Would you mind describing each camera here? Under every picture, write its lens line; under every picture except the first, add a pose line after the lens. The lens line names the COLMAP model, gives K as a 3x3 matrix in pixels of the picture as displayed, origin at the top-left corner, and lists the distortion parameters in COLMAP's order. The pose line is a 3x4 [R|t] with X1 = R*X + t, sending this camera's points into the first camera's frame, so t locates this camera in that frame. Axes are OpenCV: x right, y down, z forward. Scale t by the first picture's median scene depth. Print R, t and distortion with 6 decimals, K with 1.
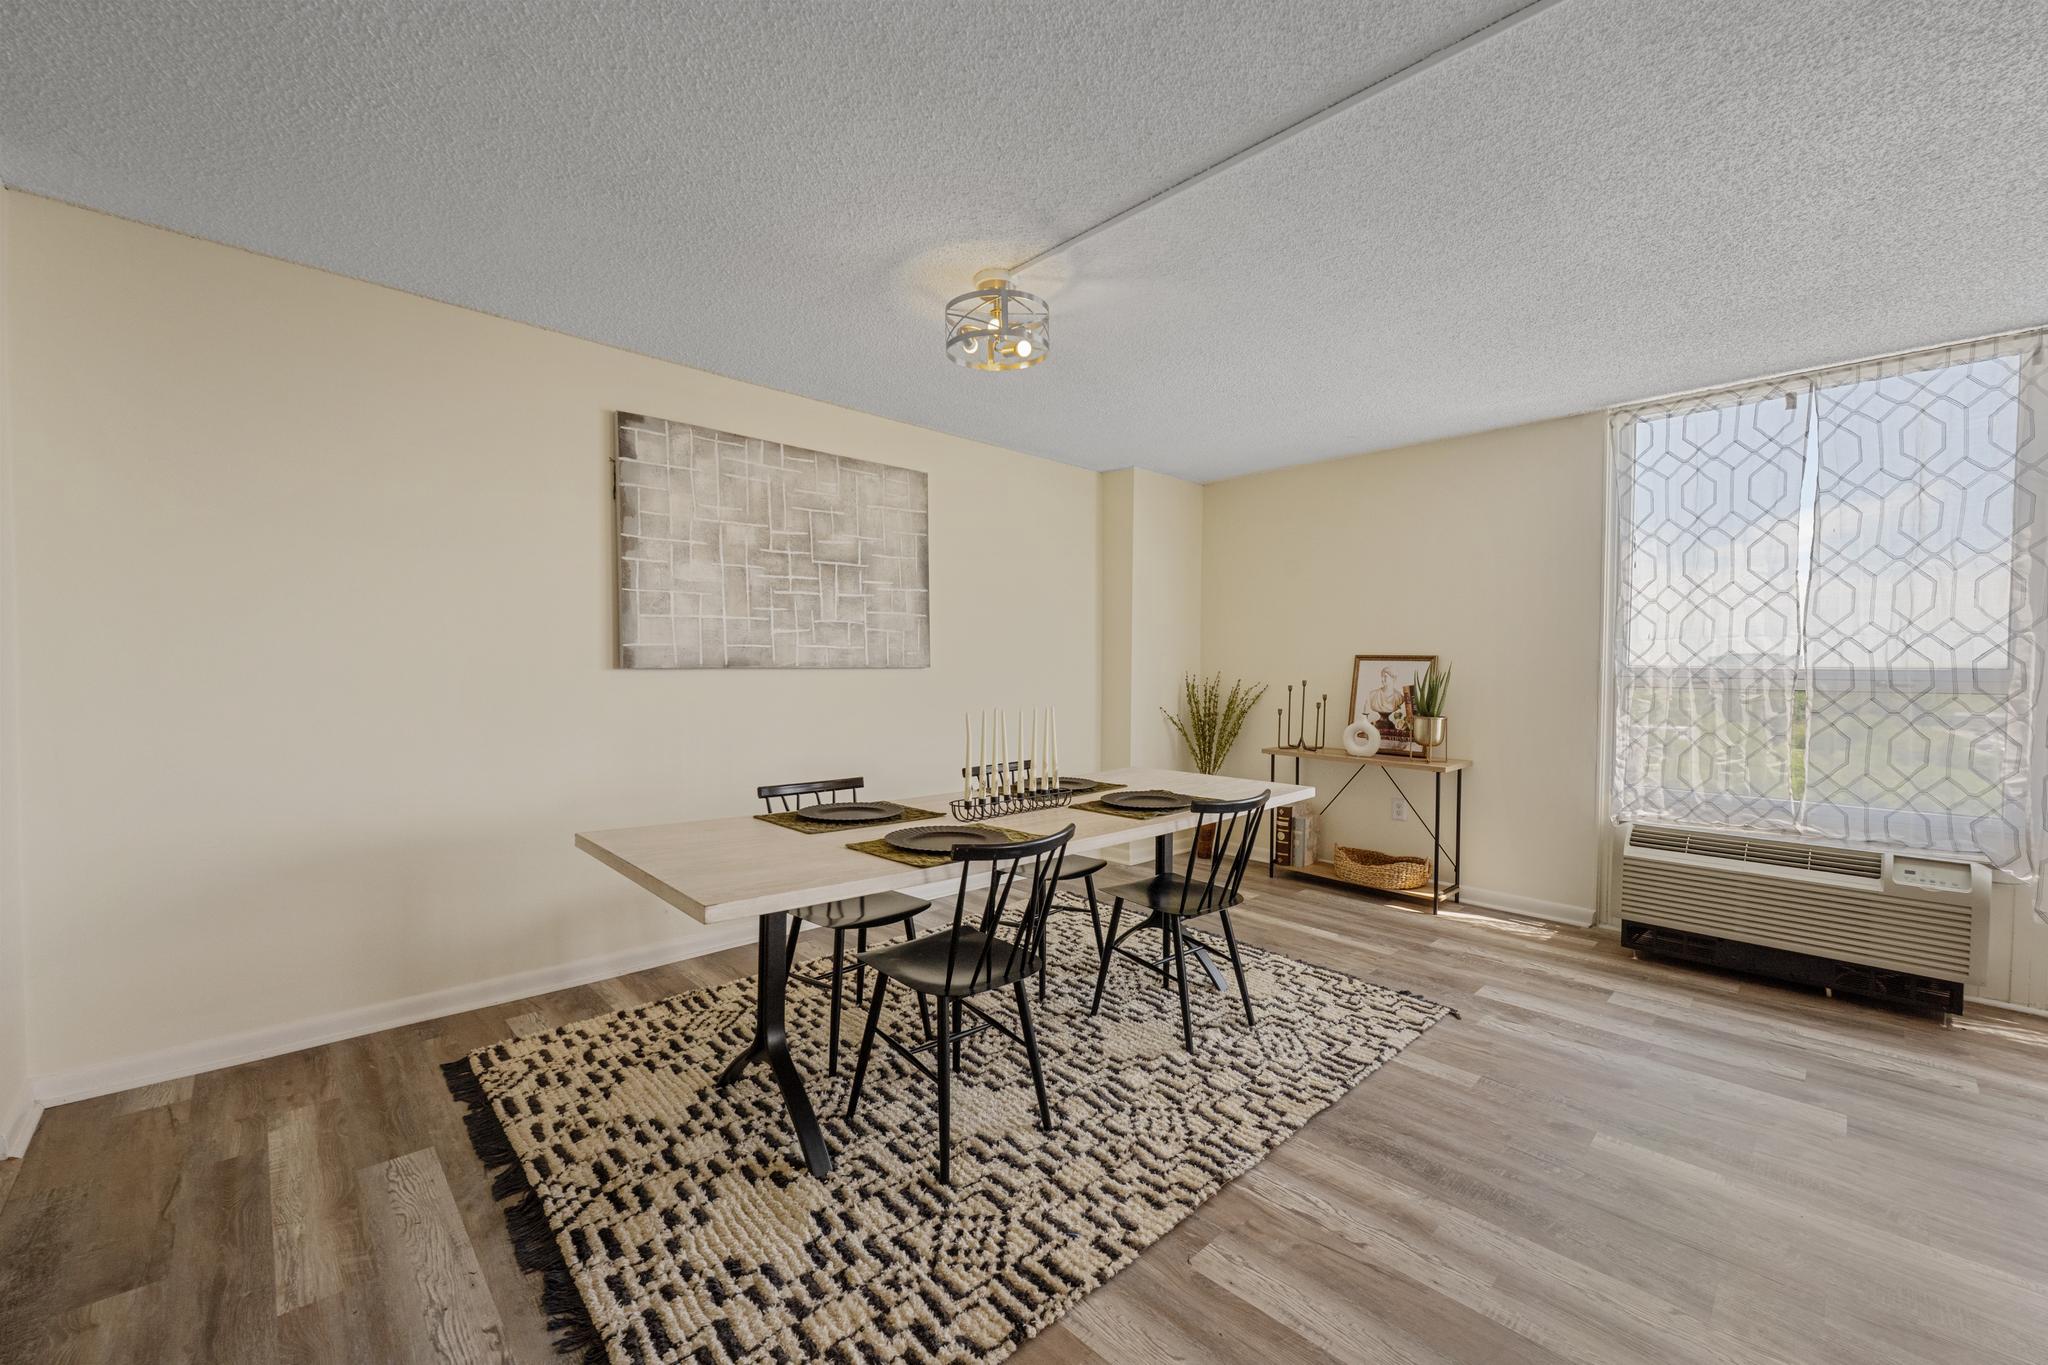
lens RADIAL K [[812.3, 0, 1019.2], [0, 812.3, 688.2], [0, 0, 1]] dist [-0.005979, 0.000611]
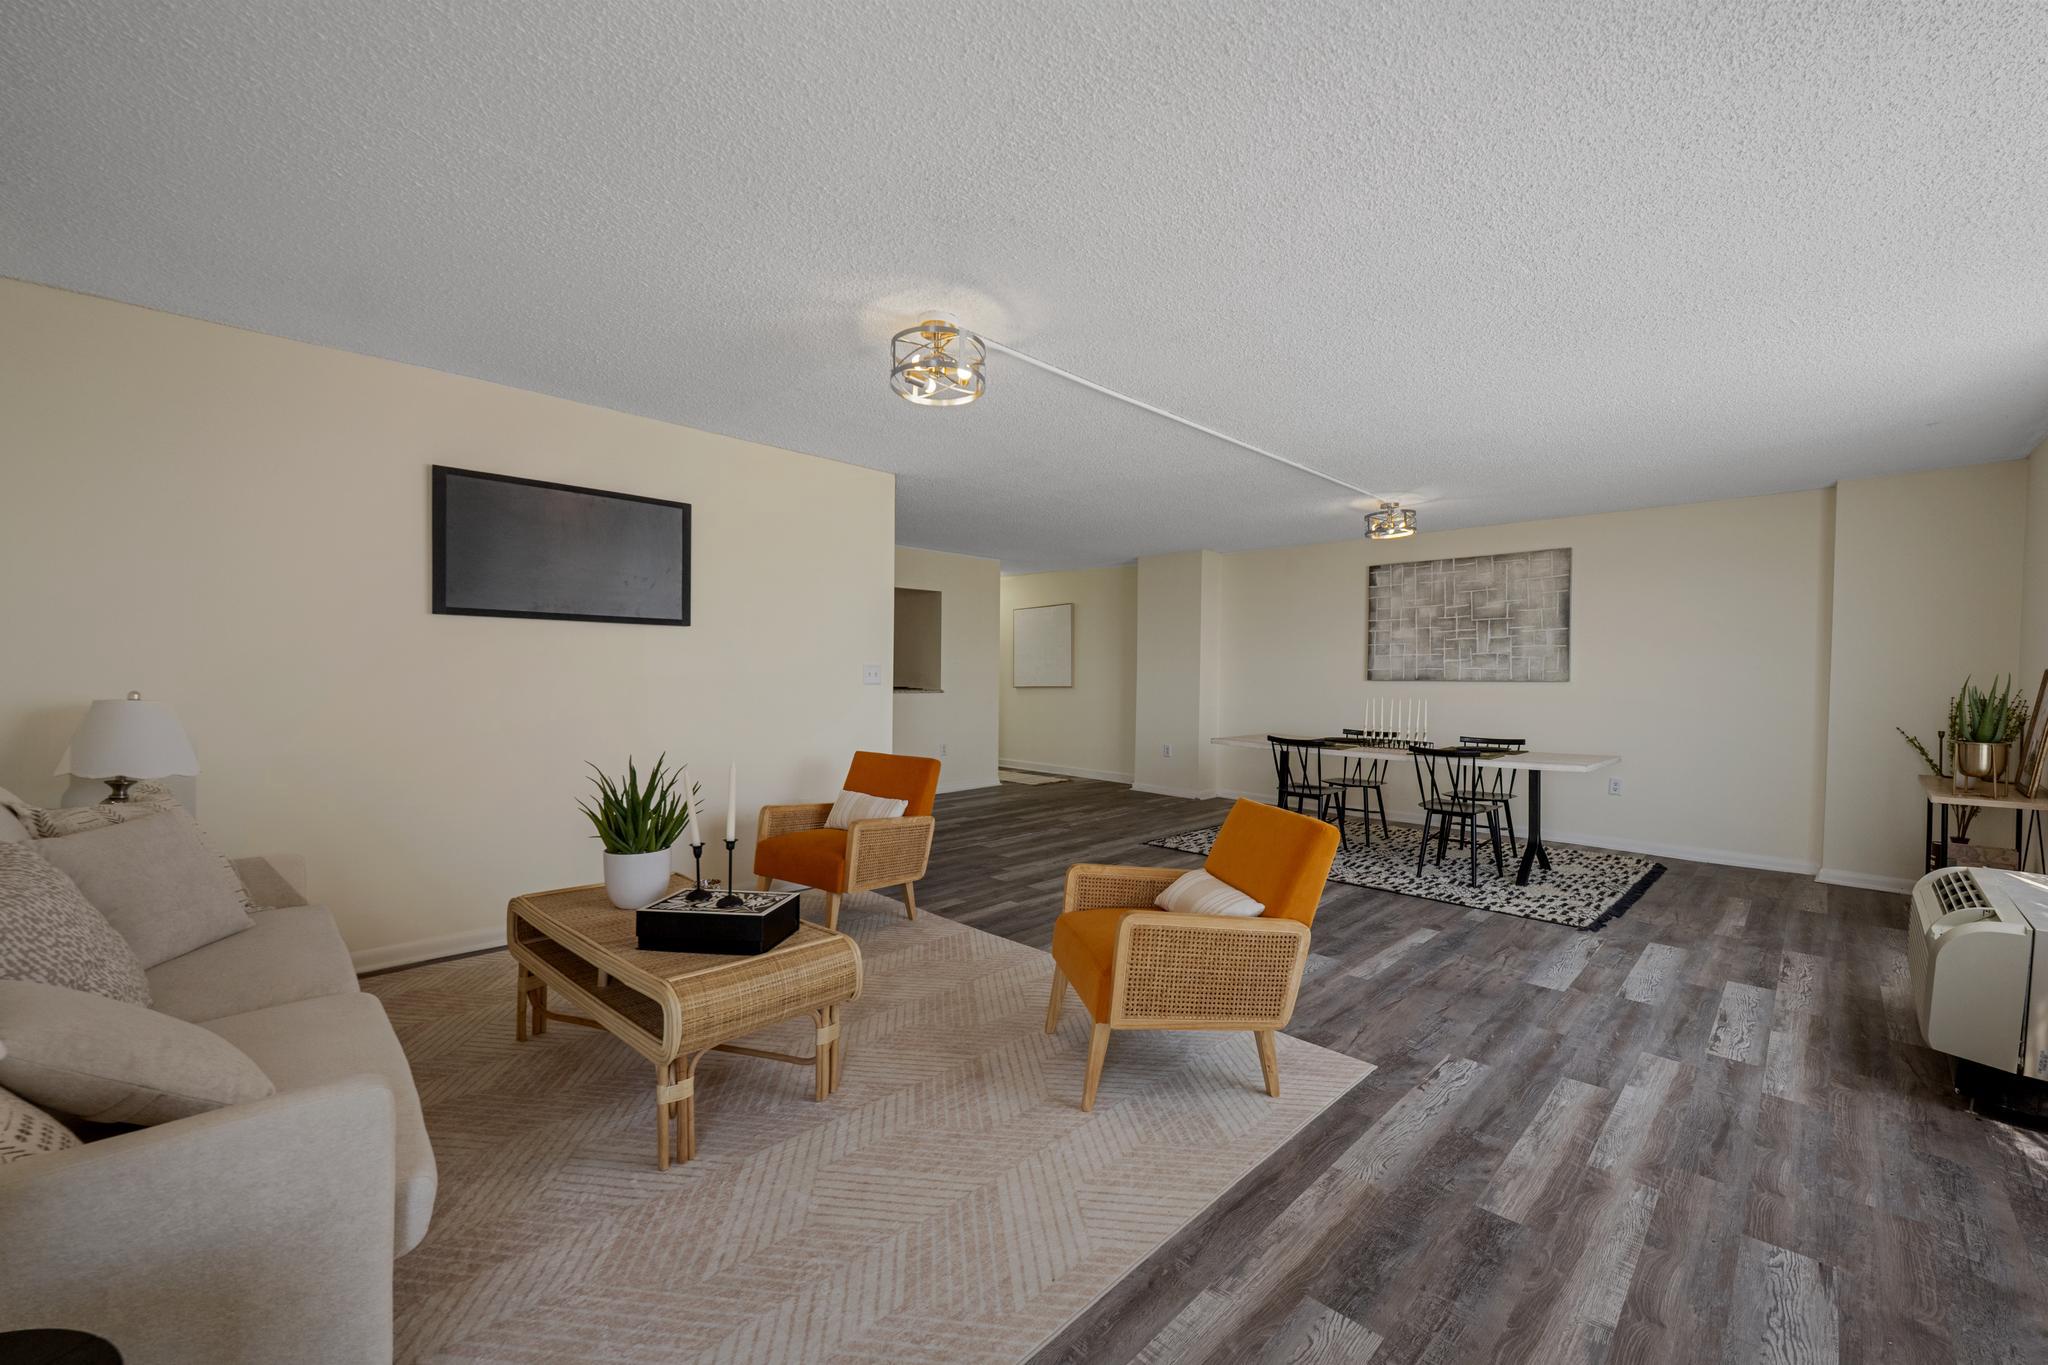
lens RADIAL K [[809.4, 0, 1023.0], [0, 809.4, 689.9], [0, 0, 1]] dist [-0.010038, -0.000136]
pose [[0.023885, 0.013672, -0.999621, 1.545332], [-0.035001, 0.999305, 0.012831, 0.006613], [0.999102, 0.034682, 0.024347, -0.008739]]
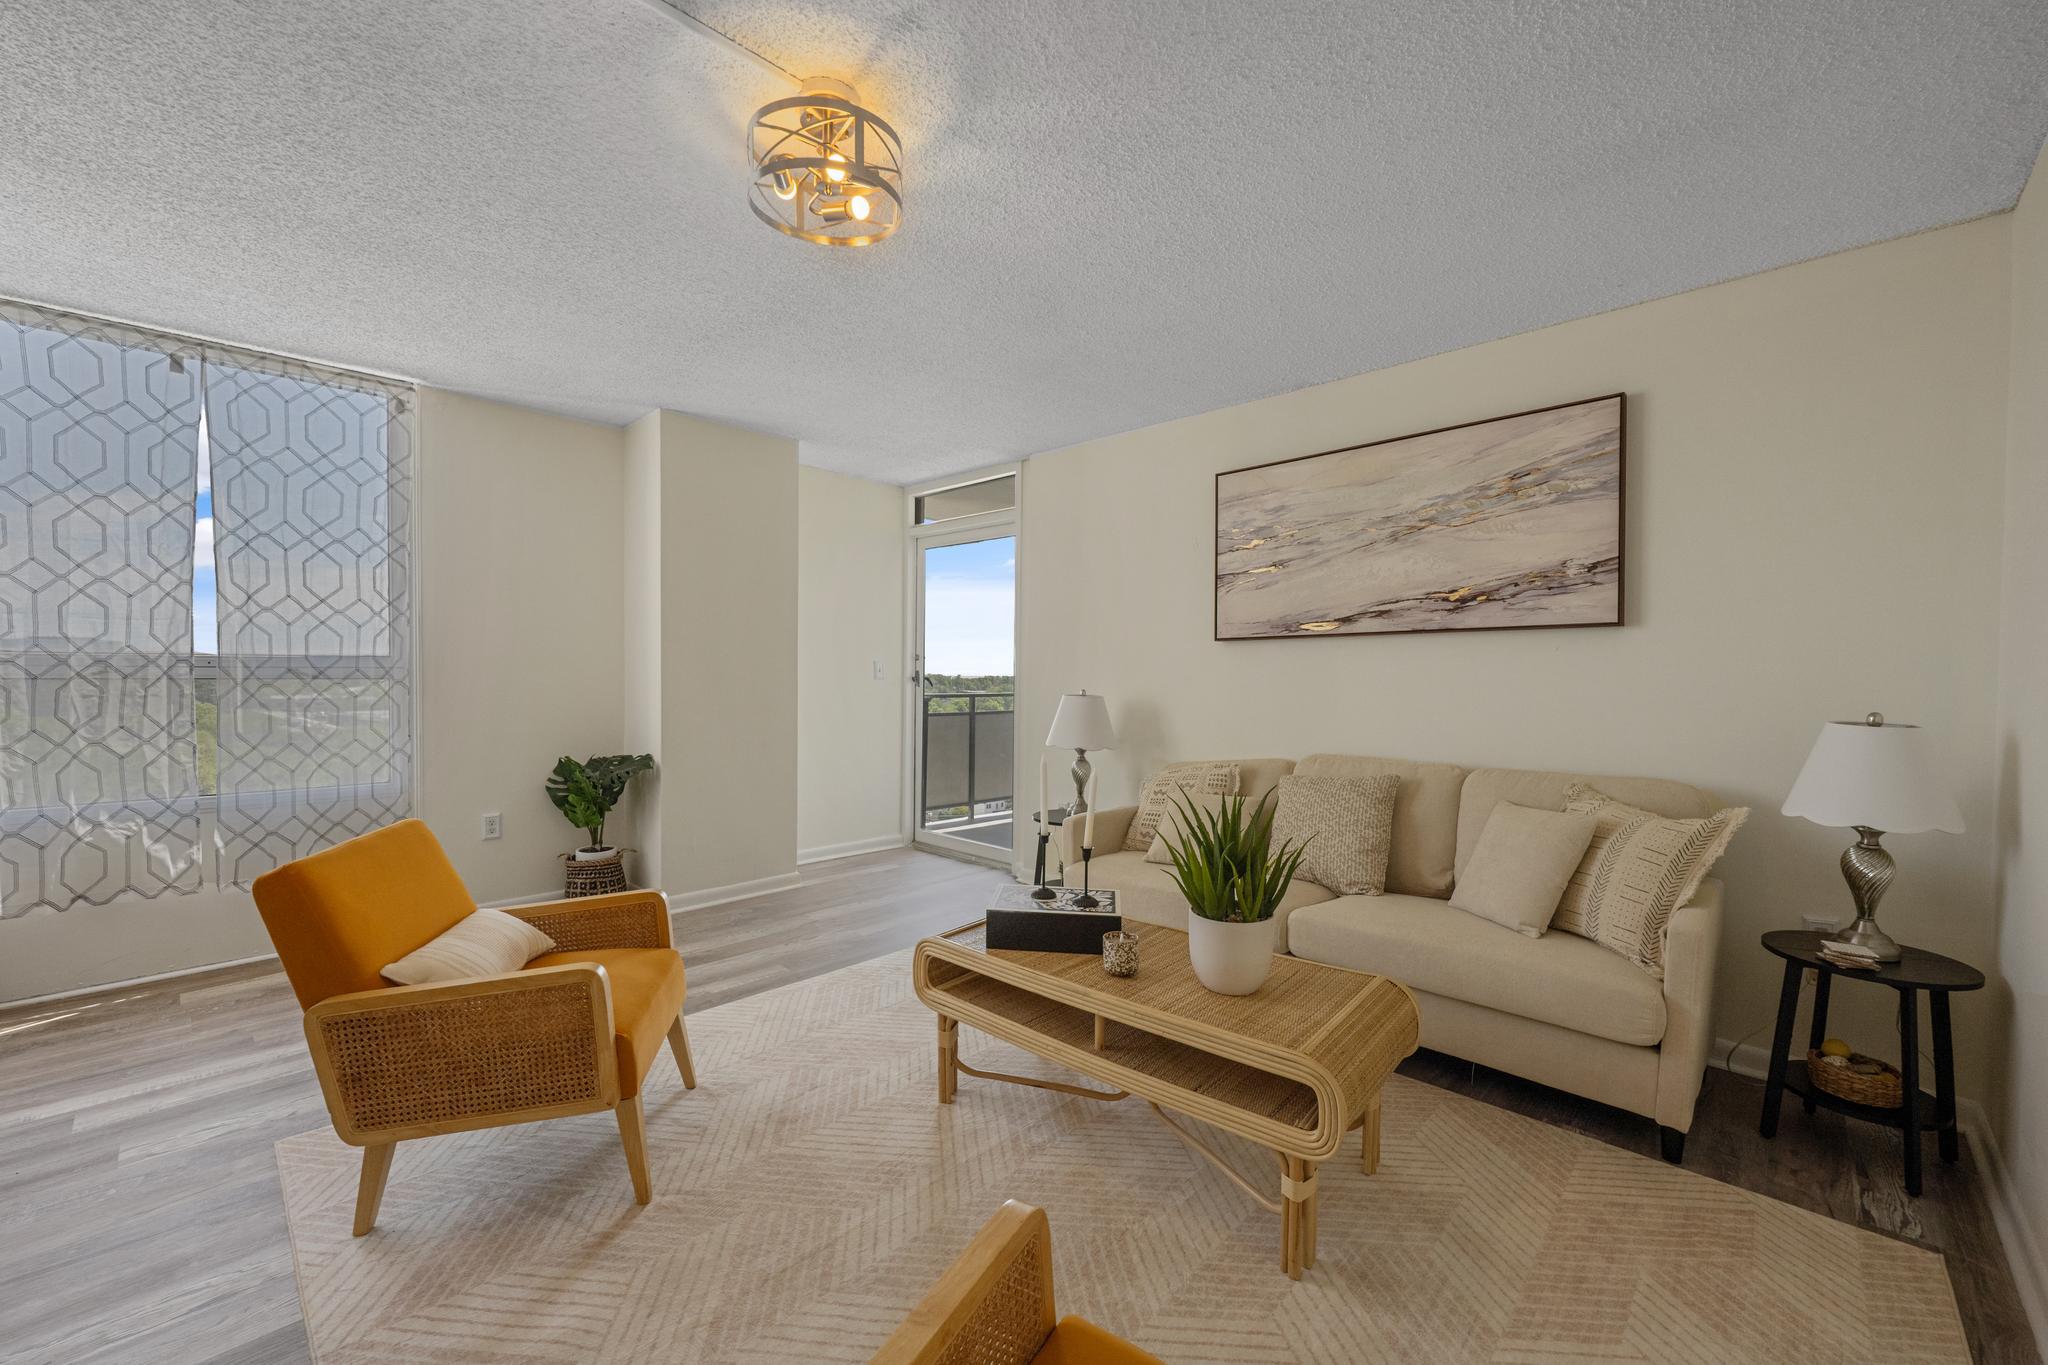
lens RADIAL K [[812.3, 0, 1019.2], [0, 812.3, 688.2], [0, 0, 1]] dist [-0.005979, 0.000611]
pose [[-0.037445, -0.027988, 0.998907, 0.239832], [0.011929, 0.999524, 0.028453, 0.006359], [-0.999227, 0.012982, -0.037094, -0.179104]]
